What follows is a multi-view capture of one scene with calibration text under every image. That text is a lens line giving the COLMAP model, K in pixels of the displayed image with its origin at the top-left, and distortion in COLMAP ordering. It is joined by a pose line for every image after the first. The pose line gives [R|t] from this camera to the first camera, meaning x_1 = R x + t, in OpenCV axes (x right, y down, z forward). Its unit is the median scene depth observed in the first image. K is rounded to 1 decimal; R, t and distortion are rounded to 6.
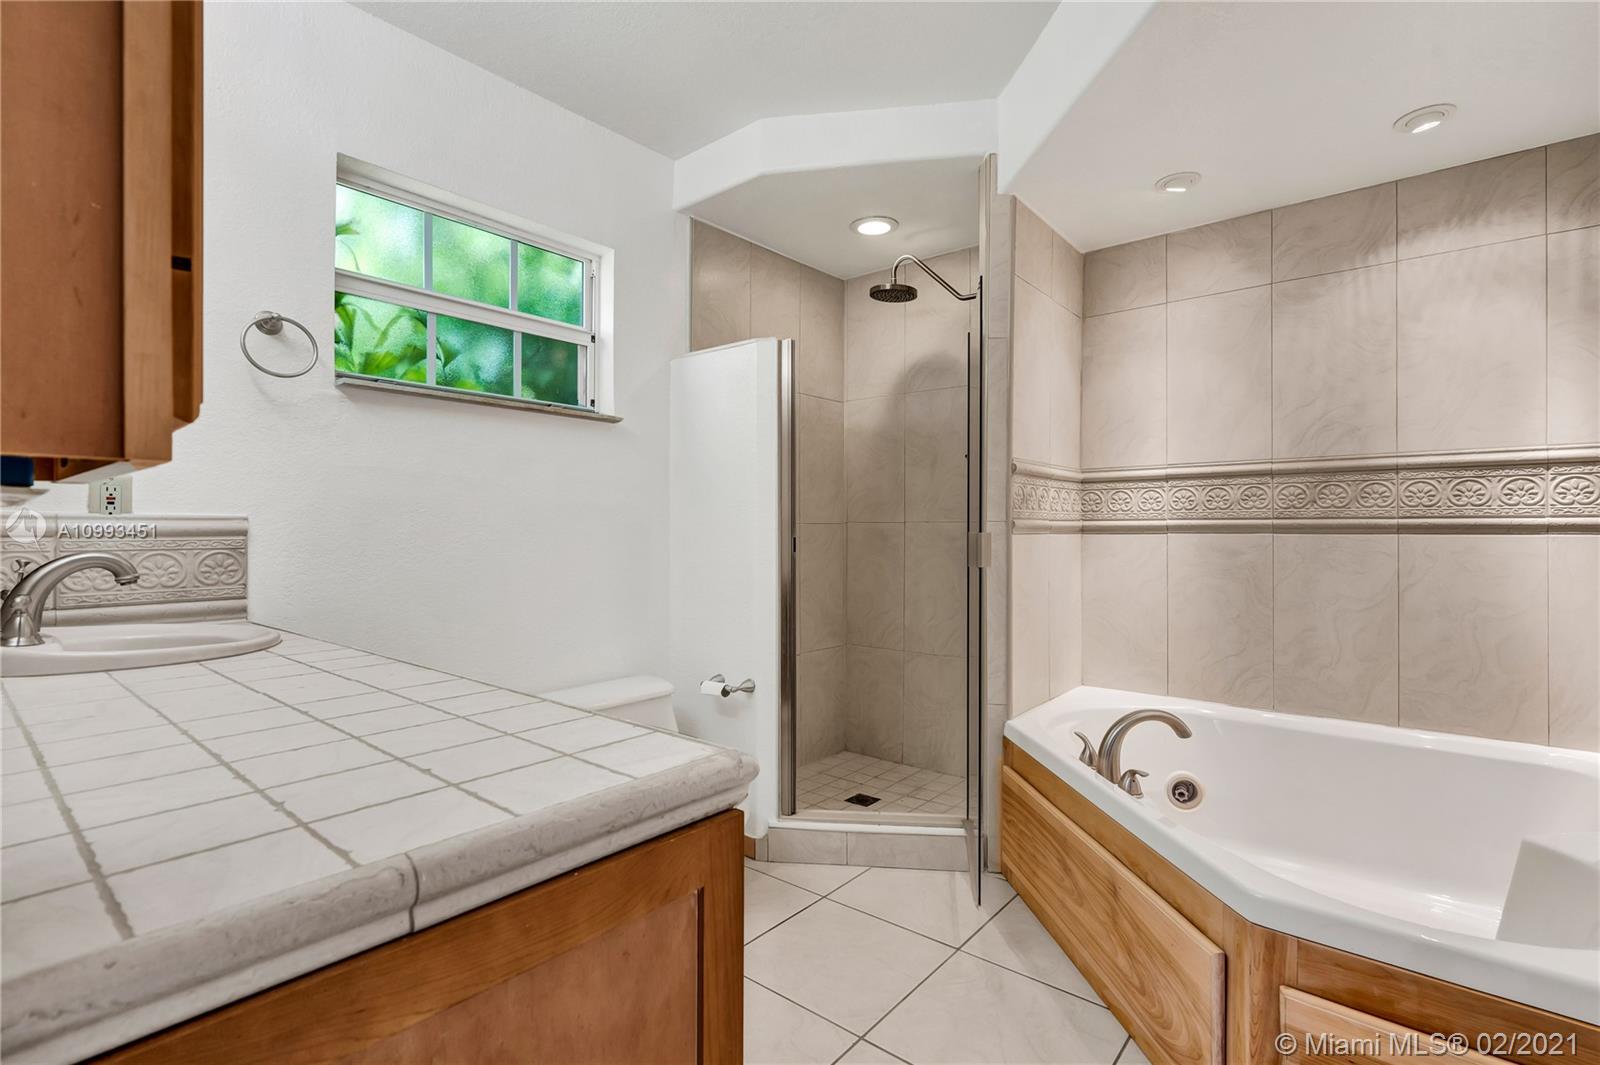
lens RADIAL K [[749.8, 0, 804.2], [0, 749.8, 528.5], [0, 0, 1]] dist [-0.008000, -0.000772]
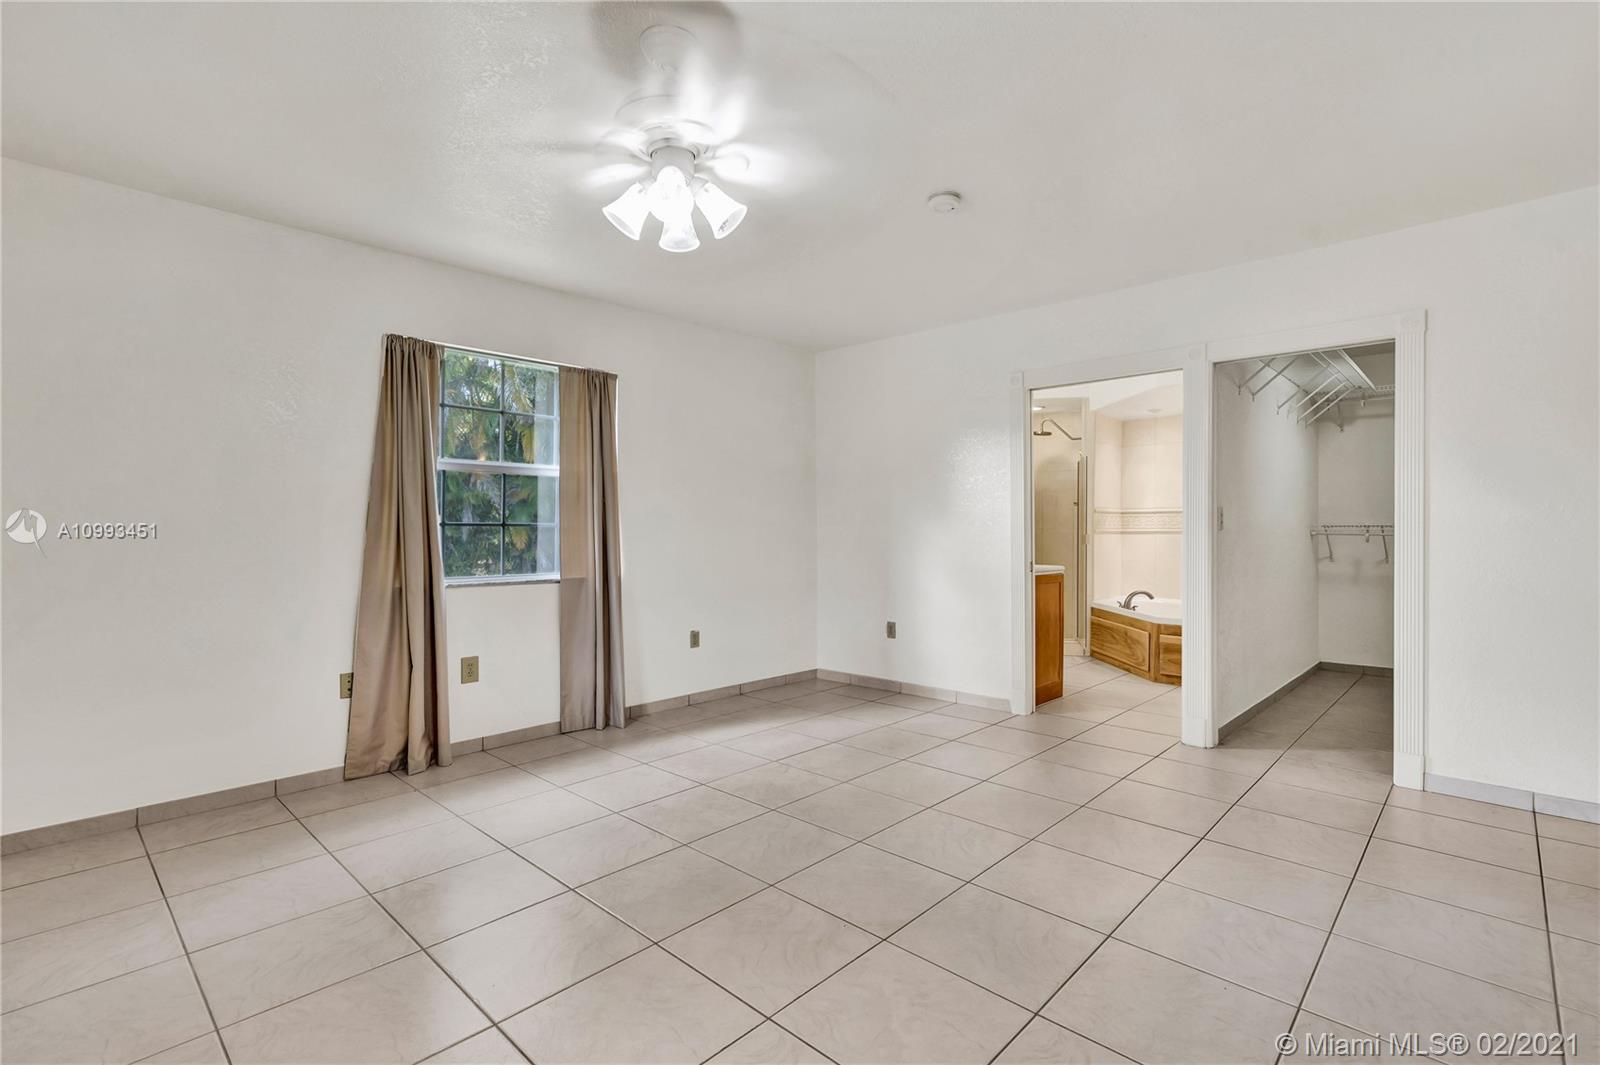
lens RADIAL K [[749.8, 0, 794.5], [0, 749.8, 527.5], [0, 0, 1]] dist [-0.008000, -0.000772]
pose [[0.995188, -0.003353, -0.097930, -0.620206], [0.002447, 0.999953, -0.009369, 0.006380], [0.097956, 0.009084, 0.995149, -2.083655]]
